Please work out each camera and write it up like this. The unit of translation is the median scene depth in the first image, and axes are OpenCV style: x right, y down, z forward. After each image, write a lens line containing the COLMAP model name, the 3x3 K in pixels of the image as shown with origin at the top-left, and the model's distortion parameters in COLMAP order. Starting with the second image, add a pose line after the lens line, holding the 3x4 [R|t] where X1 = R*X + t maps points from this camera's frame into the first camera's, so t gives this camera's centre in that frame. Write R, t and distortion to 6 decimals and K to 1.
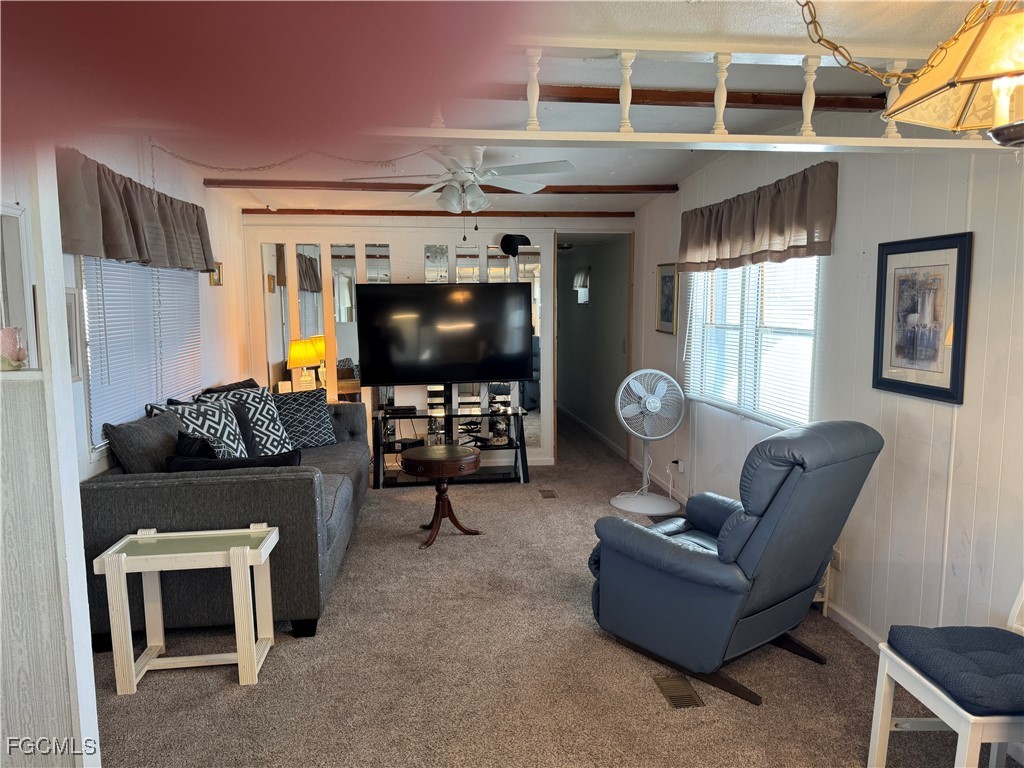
lens RADIAL K [[730.8, 0, 509.5], [0, 730.8, 387.9], [0, 0, 1]] dist [0.006655, -0.009992]
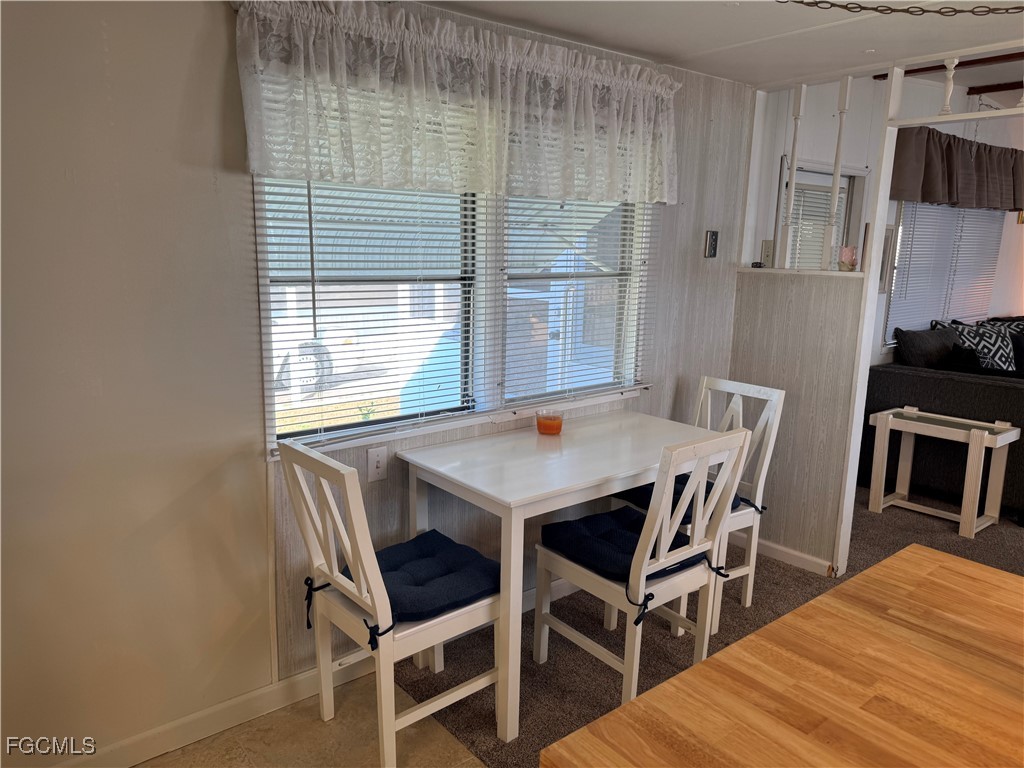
lens RADIAL K [[730.8, 0, 508.0], [0, 730.8, 383.6], [0, 0, 1]] dist [0.006655, -0.009992]
pose [[0.529060, 0.179608, -0.829359, 0.188142], [-0.116663, 0.983459, 0.138560, 0.043957], [0.840527, 0.023449, 0.541262, -0.302100]]
